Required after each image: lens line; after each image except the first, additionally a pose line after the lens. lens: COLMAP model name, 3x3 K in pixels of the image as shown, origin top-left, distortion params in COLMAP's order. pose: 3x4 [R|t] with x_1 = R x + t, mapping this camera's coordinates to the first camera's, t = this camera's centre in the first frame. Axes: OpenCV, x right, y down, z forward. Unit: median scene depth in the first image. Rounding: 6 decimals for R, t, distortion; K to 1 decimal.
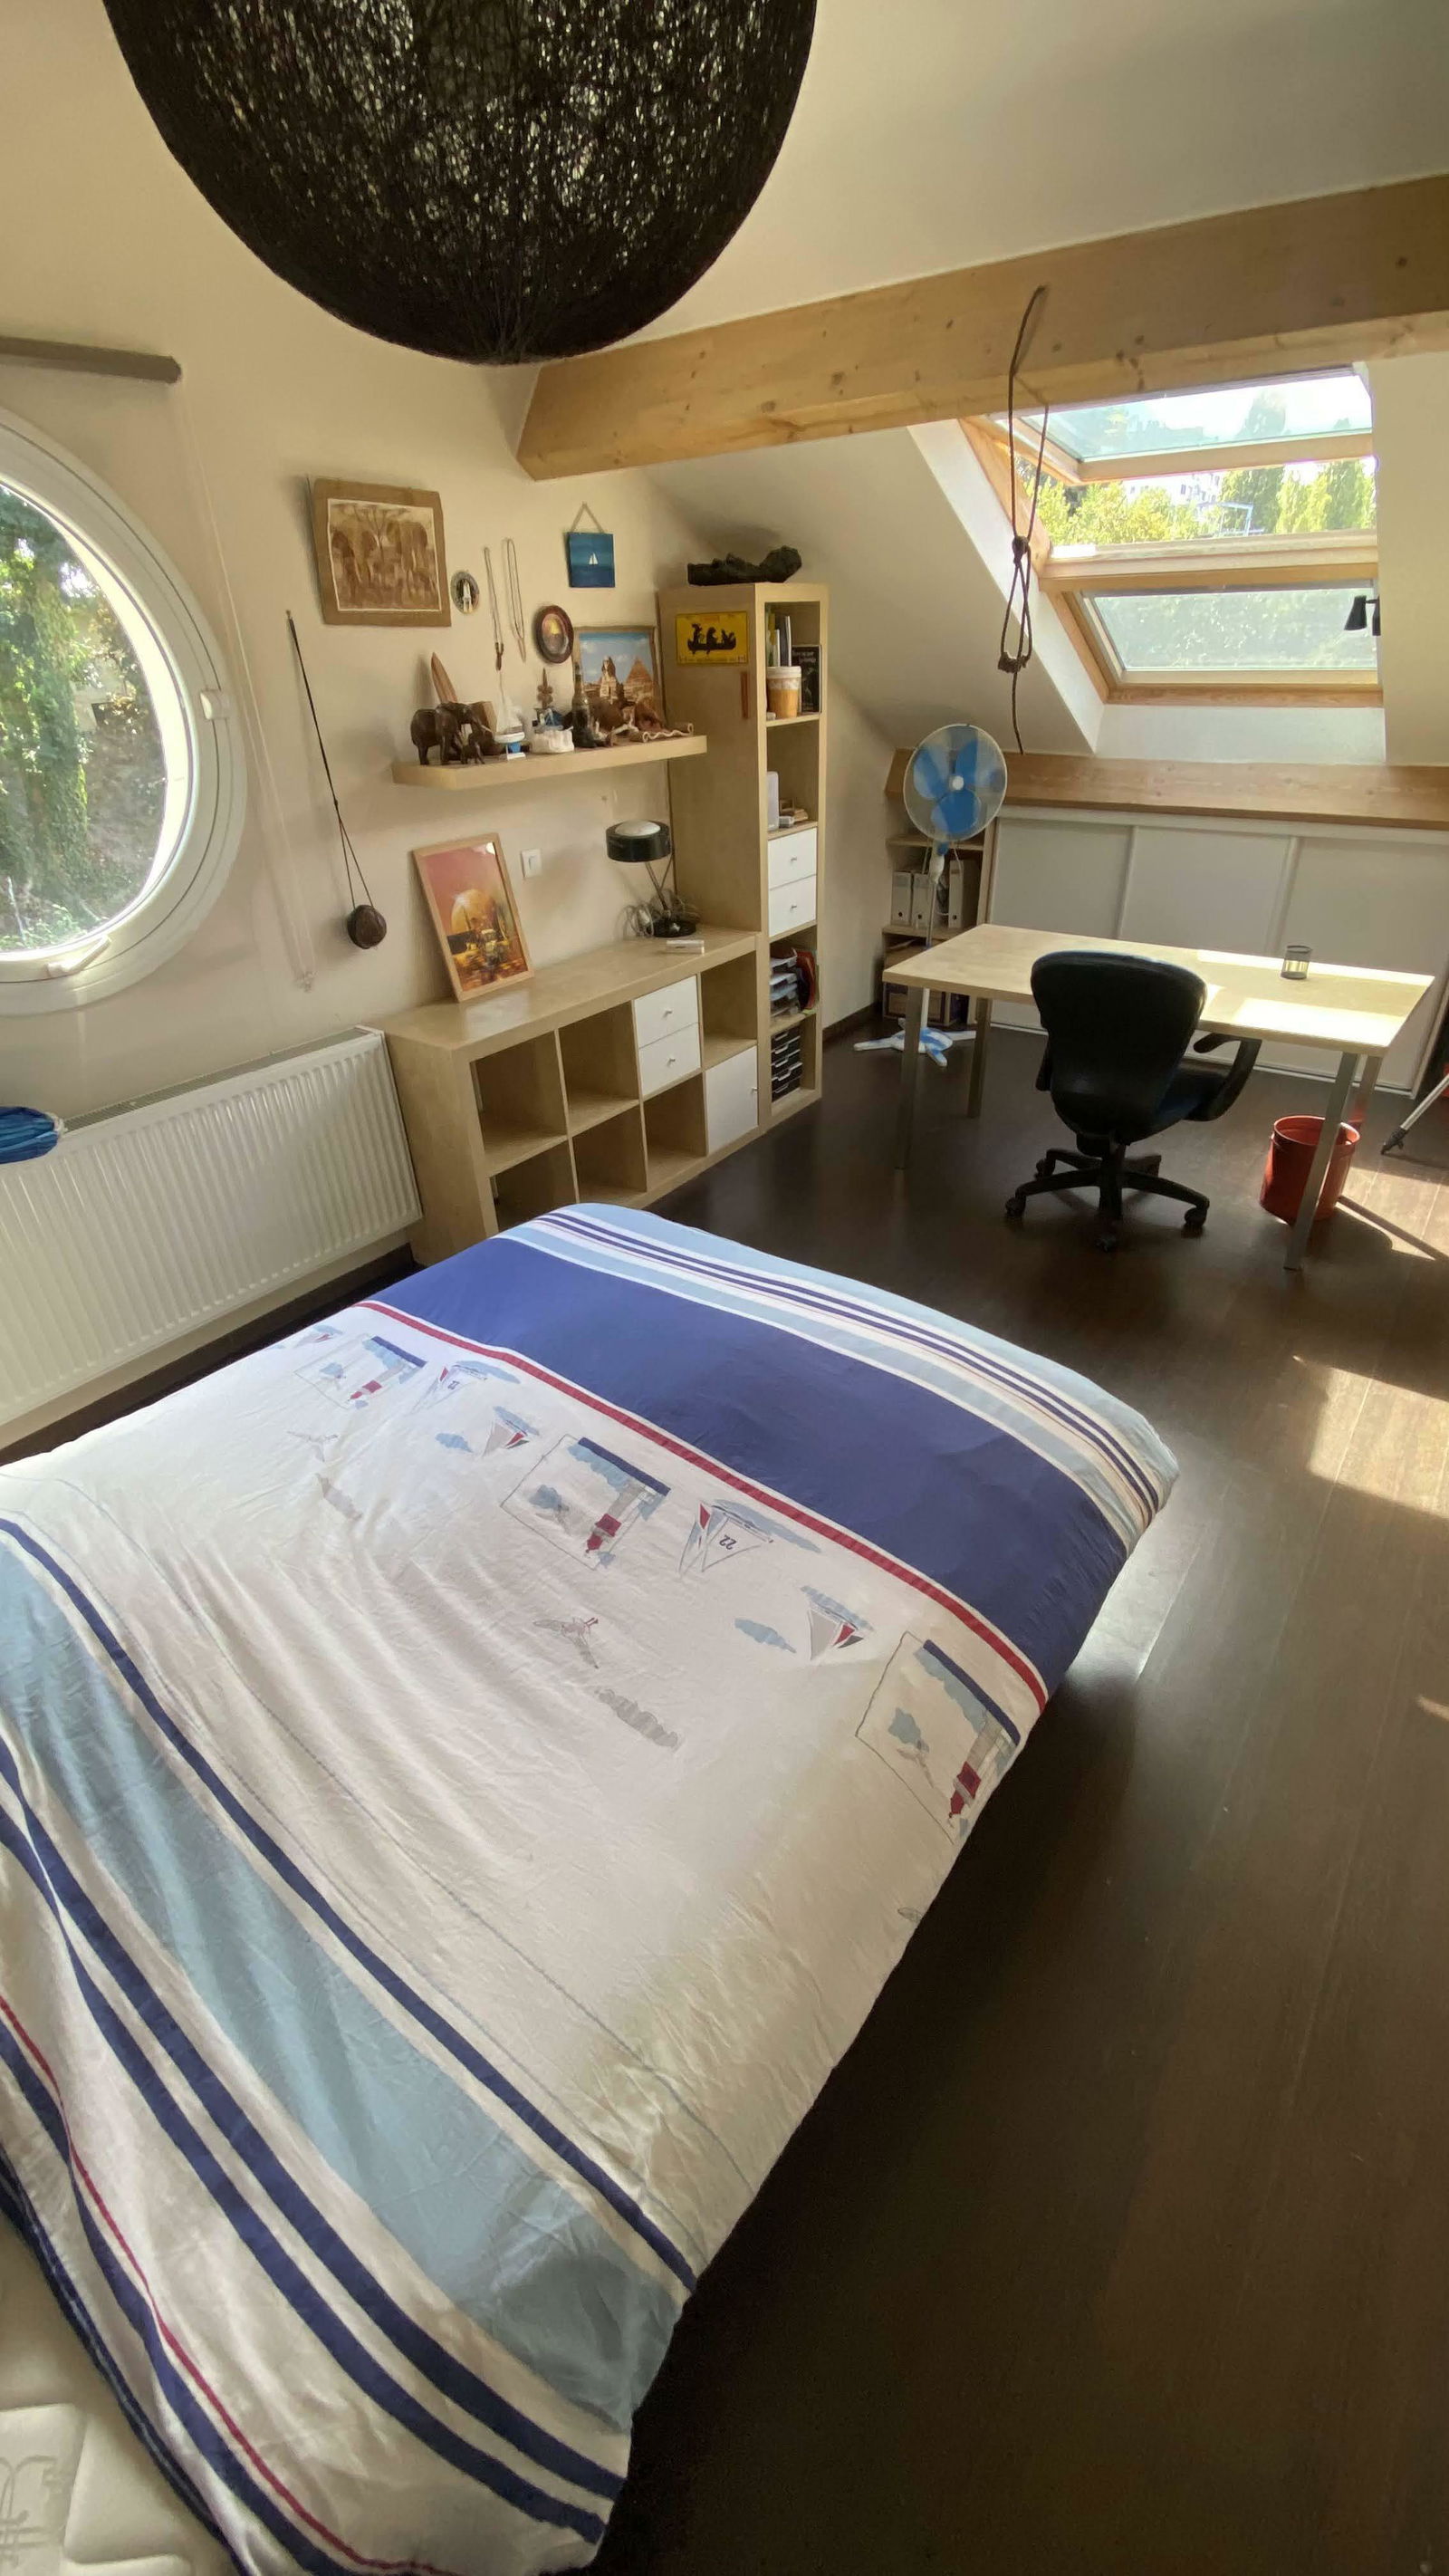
lens RADIAL K [[1051.2, 0, 770.7], [0, 1051.2, 1277.8], [0, 0, 1]] dist [-0.000642, -0.000128]
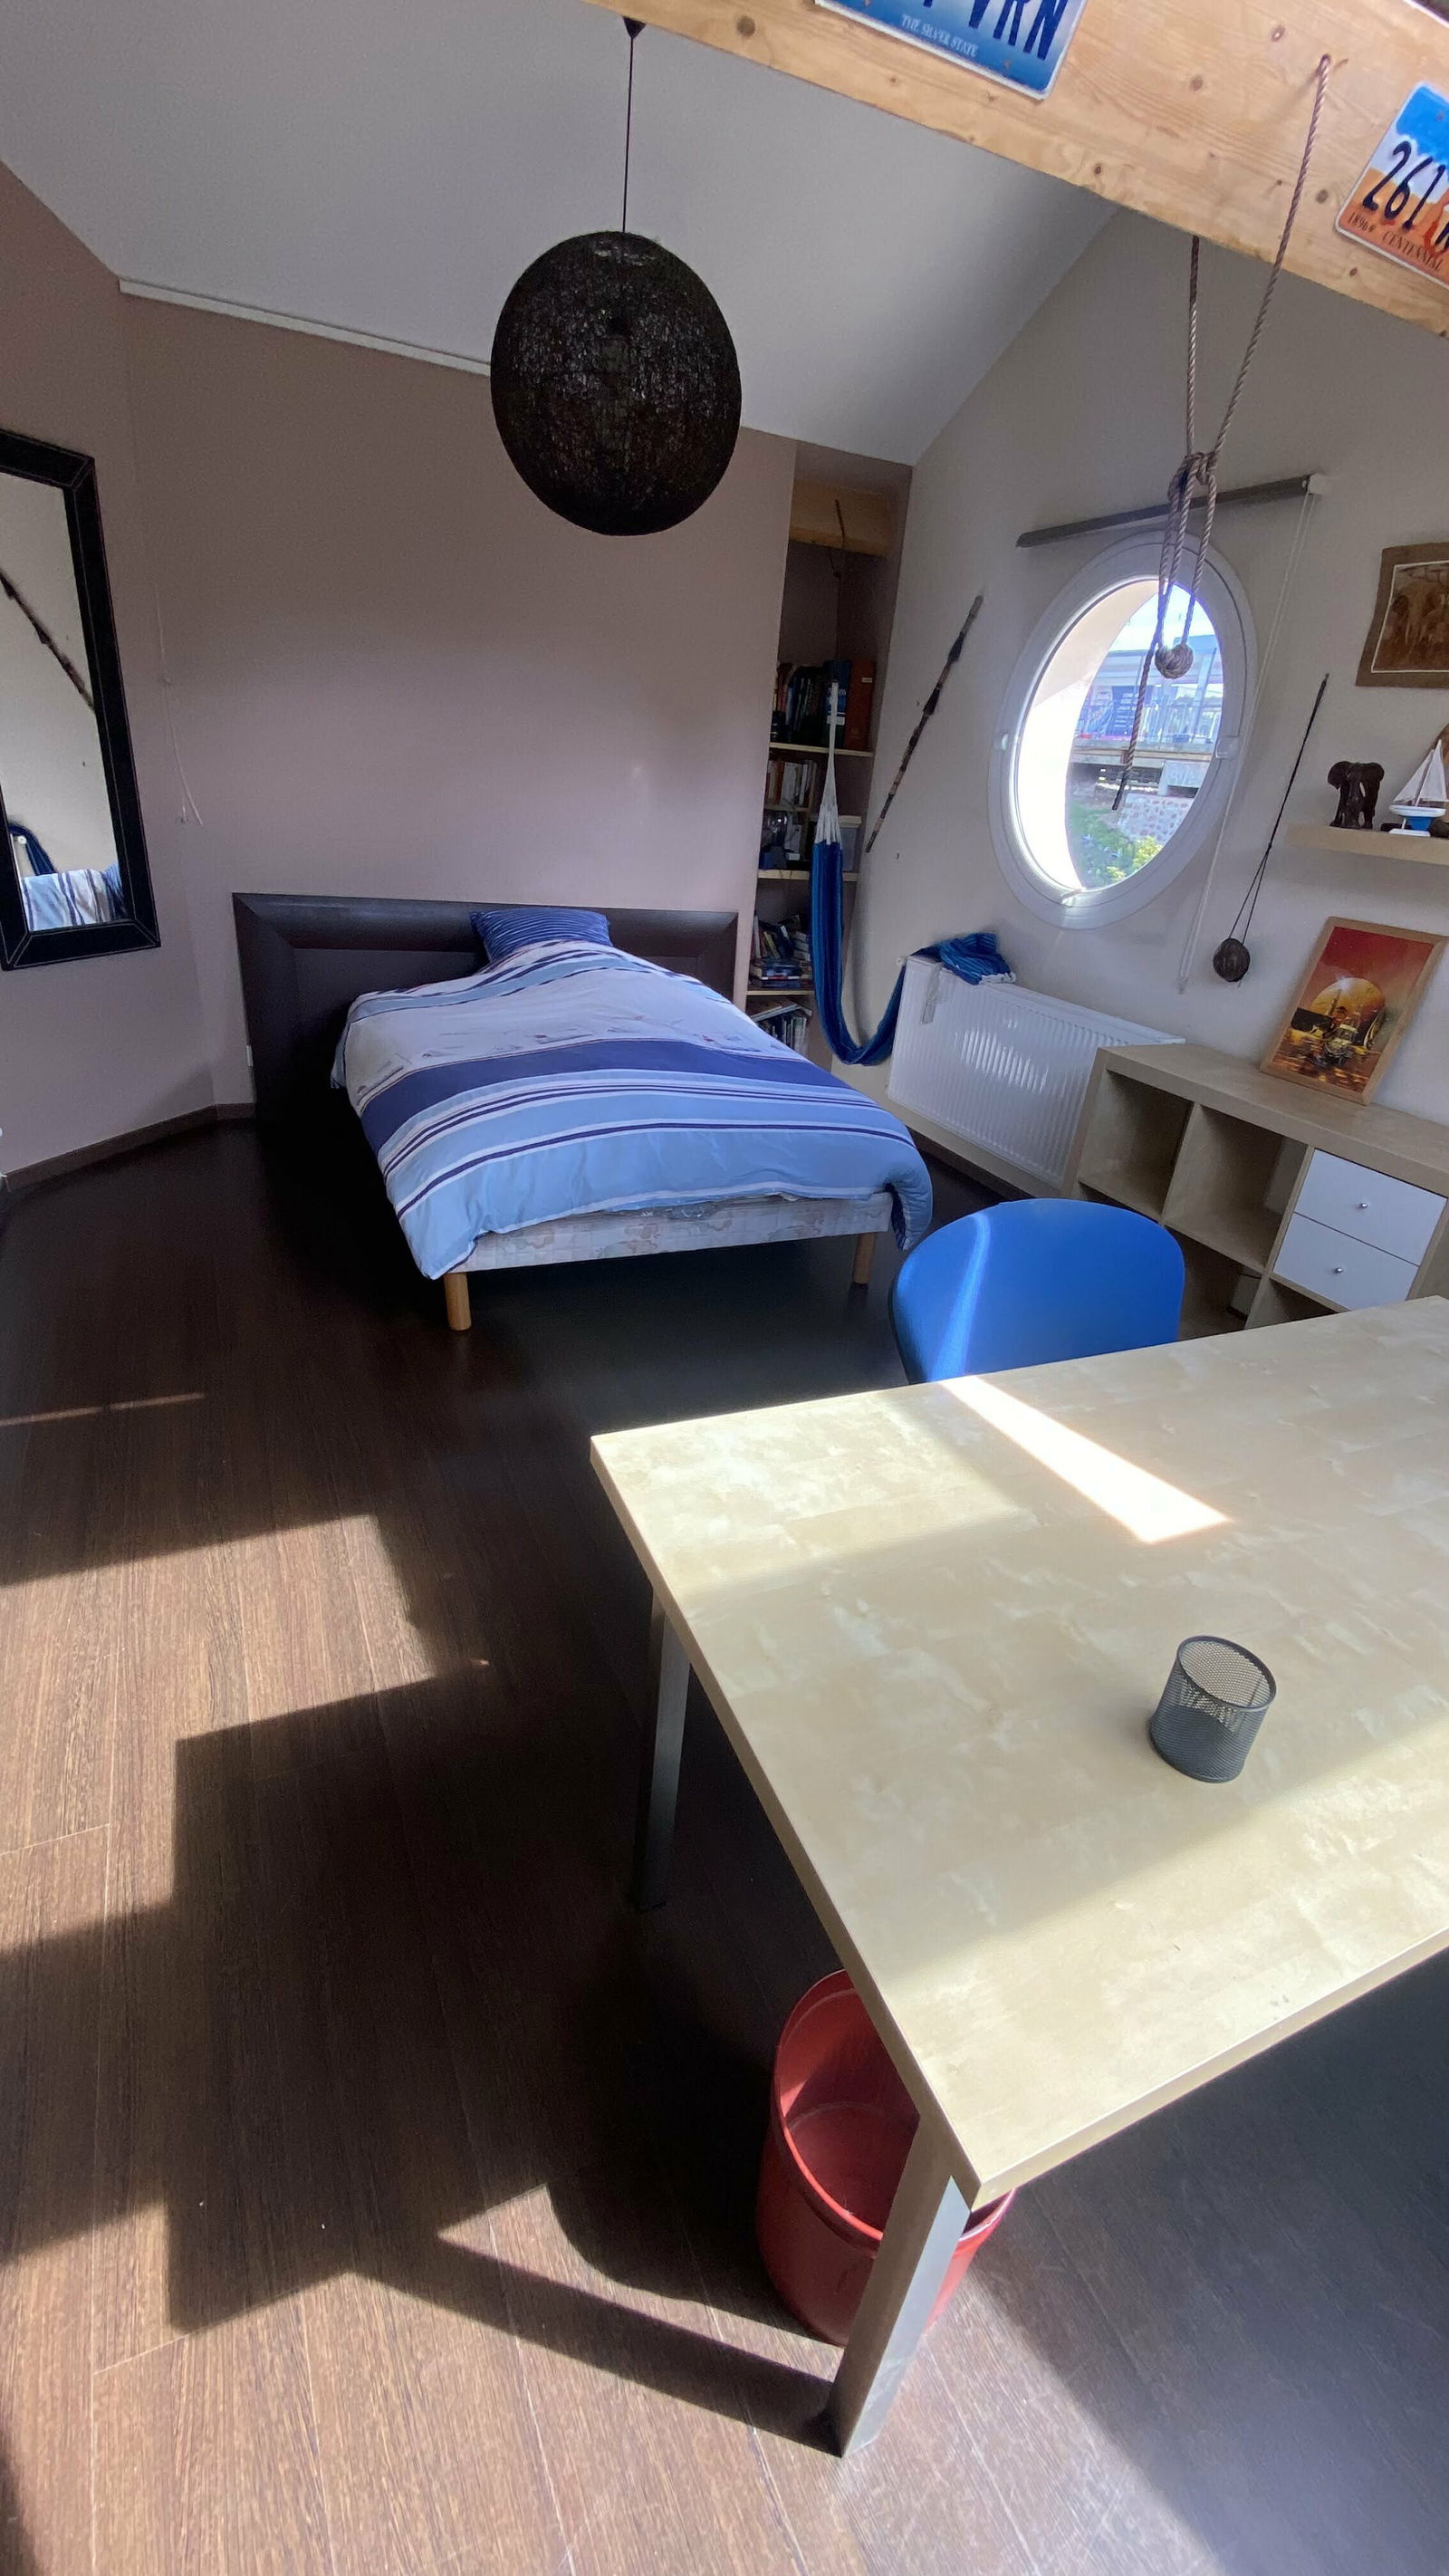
lens RADIAL K [[1065.0, 0, 724.5], [0, 1065.0, 1288.0], [0, 0, 1]] dist [-0.000321, -0.000426]
pose [[-0.508696, 0.367197, -0.778714, 0.869933], [-0.501453, 0.608863, 0.614679, -0.555960], [0.699838, 0.703173, -0.125595, 1.042951]]
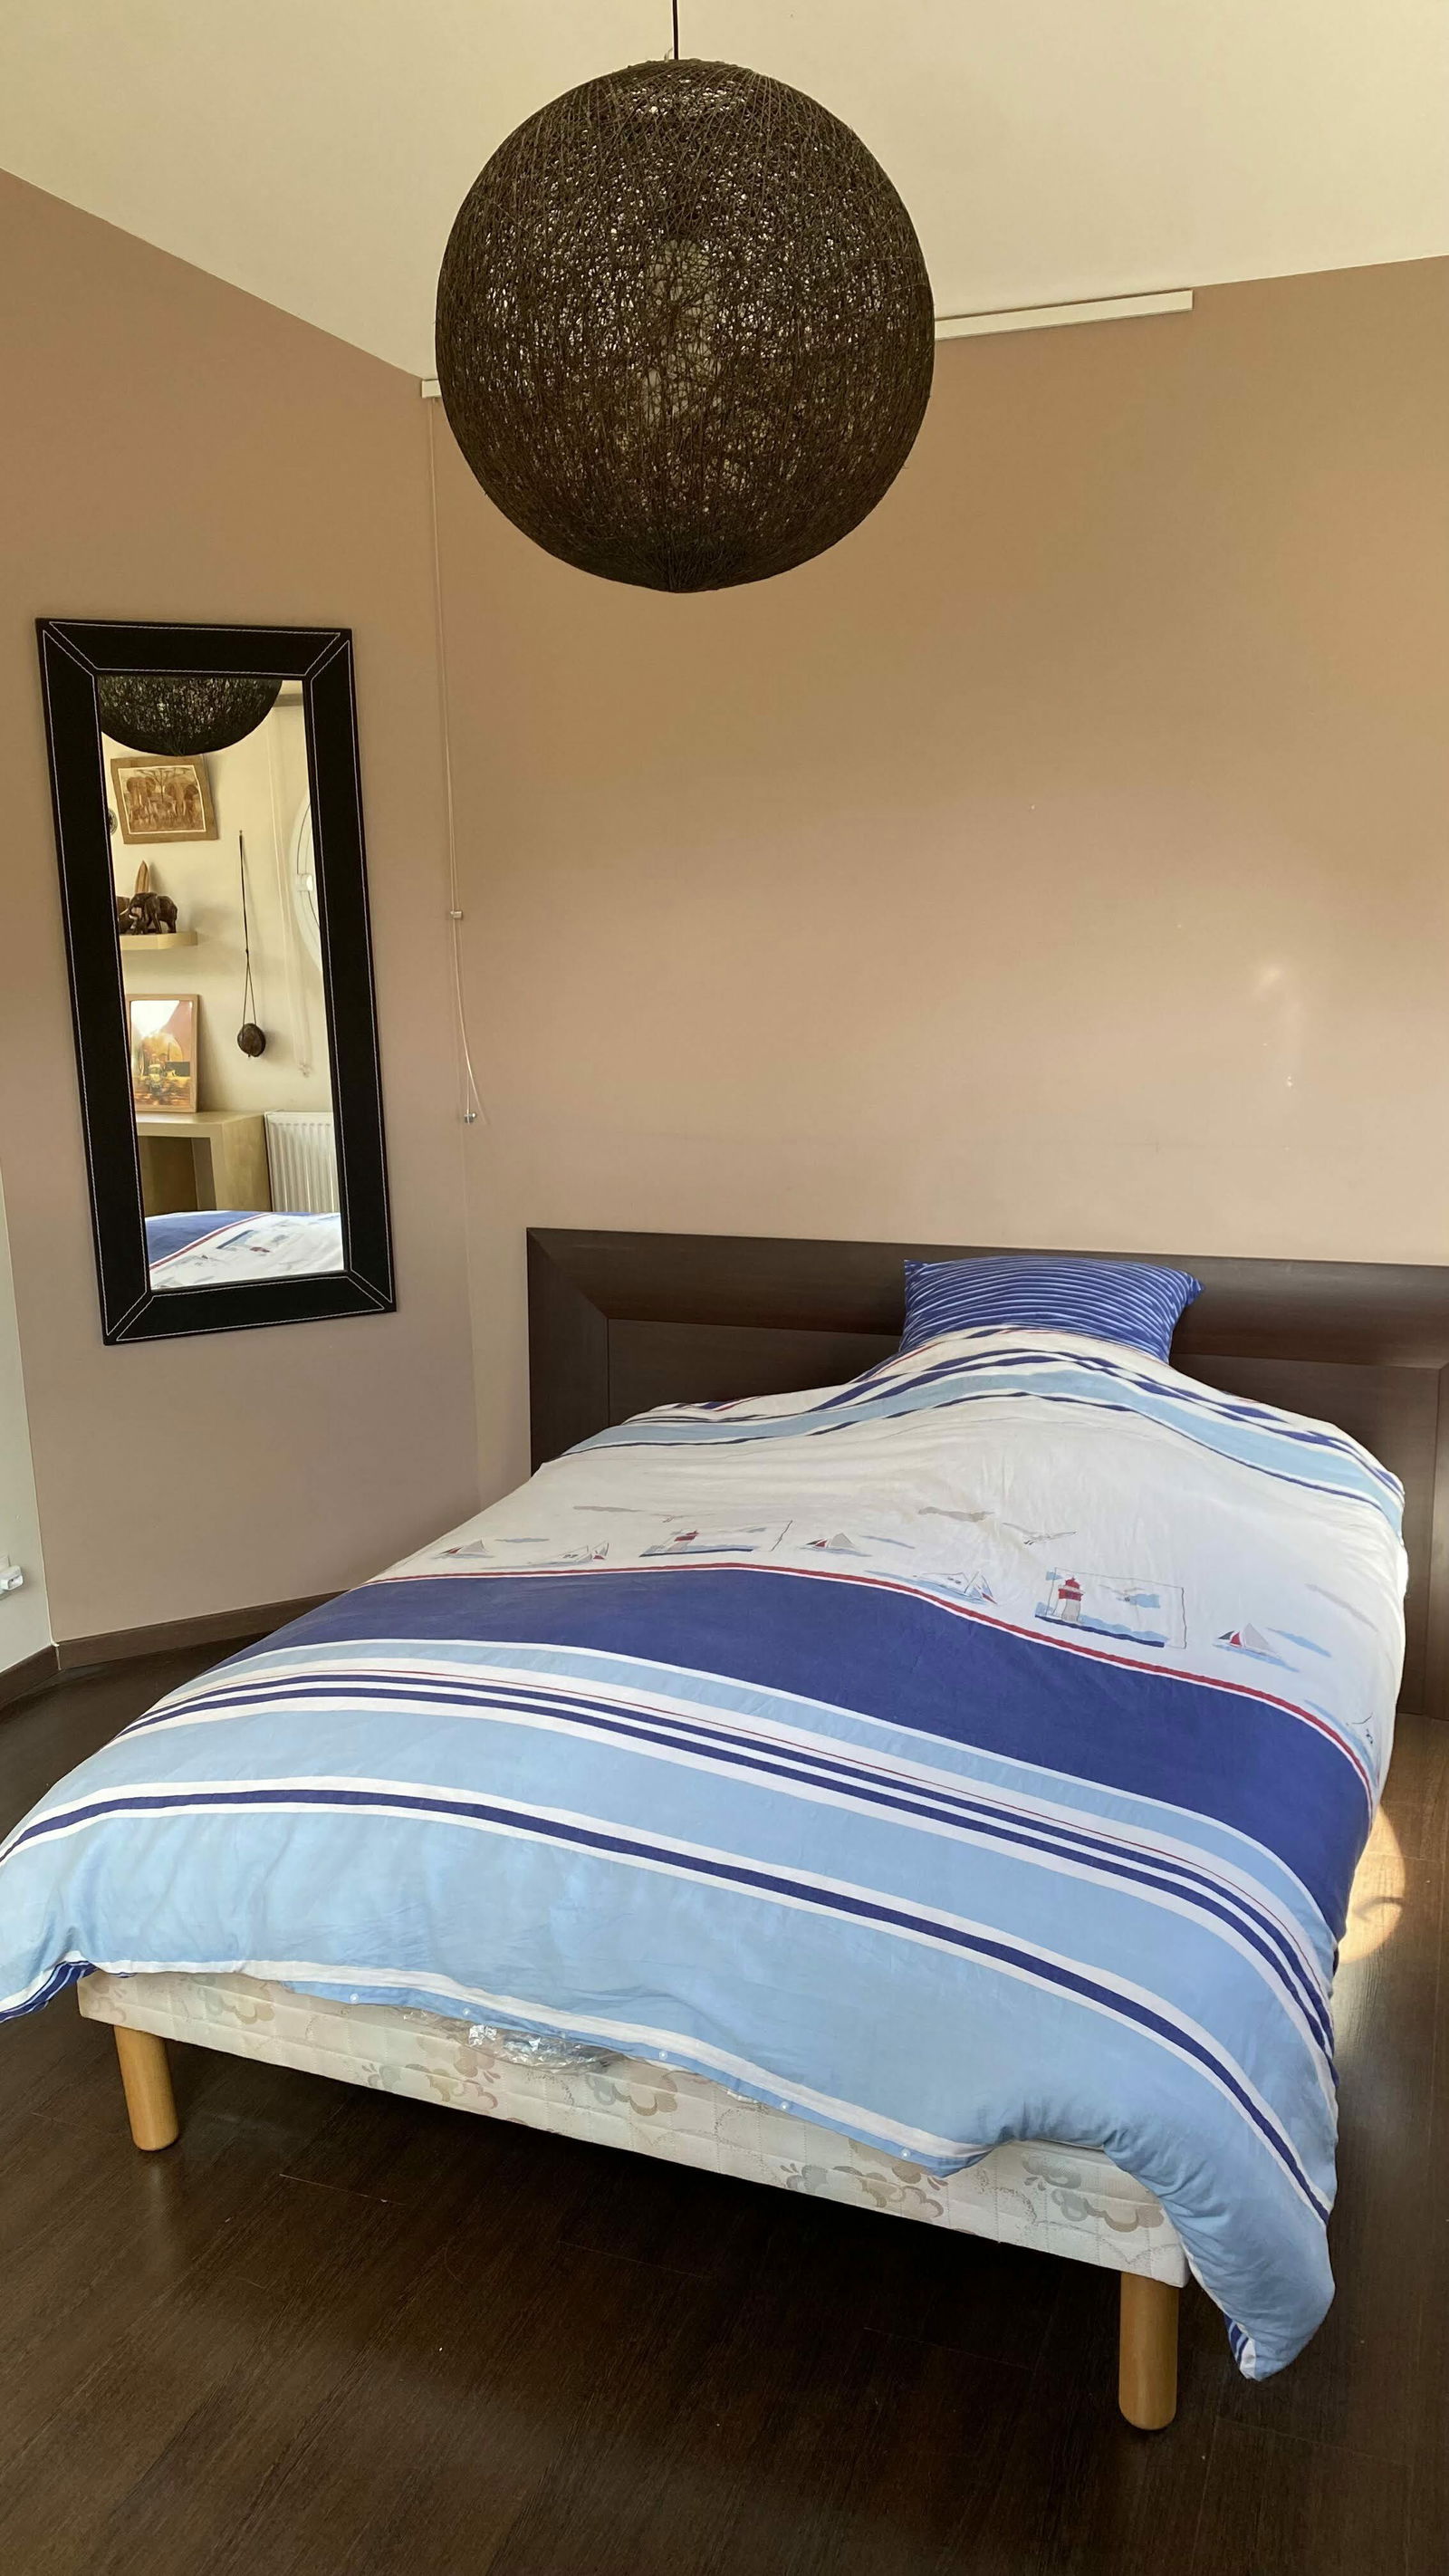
lens RADIAL K [[1982.1, 0, 807.4], [0, 1982.1, 1292.2], [0, 0, 1]] dist [0.004137, -0.000278]
pose [[-0.960976, 0.103778, -0.256430, 0.113365], [-0.096277, 0.743548, 0.661715, -0.681954], [0.259339, 0.660580, -0.704540, 1.216212]]
